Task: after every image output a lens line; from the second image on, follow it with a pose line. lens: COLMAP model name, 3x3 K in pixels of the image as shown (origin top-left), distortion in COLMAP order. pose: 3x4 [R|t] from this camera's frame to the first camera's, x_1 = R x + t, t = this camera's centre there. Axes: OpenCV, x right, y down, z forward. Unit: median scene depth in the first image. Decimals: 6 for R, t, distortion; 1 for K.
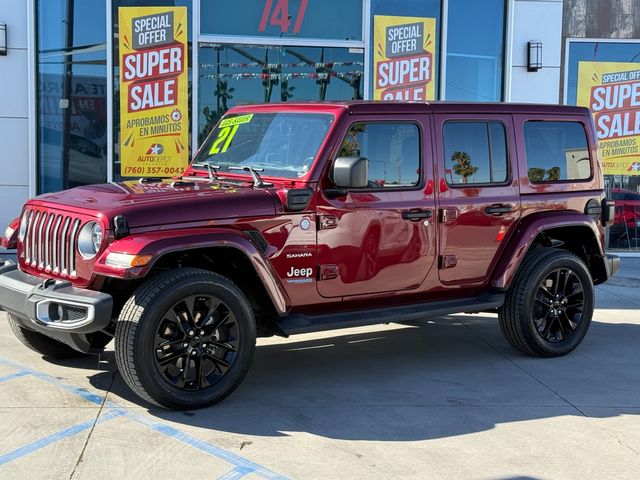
lens RADIAL K [[1062.9, 0, 320.3], [0, 1062.9, 240.2], [0, 0, 1]] dist [0.114474, 0.118814]
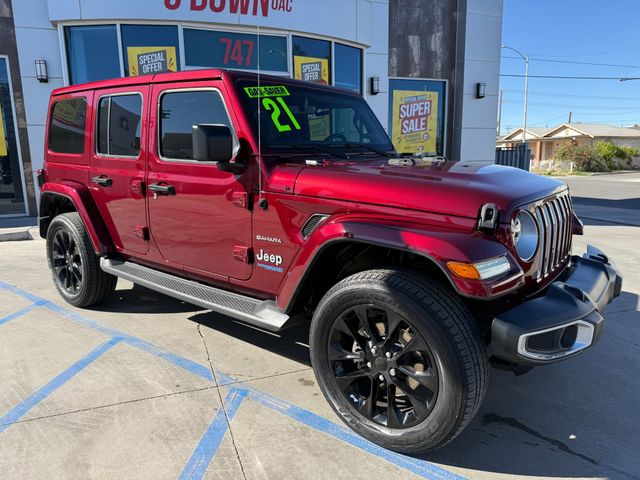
lens RADIAL K [[455.9, 0, 319.5], [0, 455.9, 240.3], [0, 0, 1]] dist [0.019672, -0.029378]
pose [[0.966825, -0.078351, 0.243126, -0.104805], [0.050361, 0.991582, 0.119282, -0.013139], [-0.250426, -0.103080, 0.962633, 0.295089]]
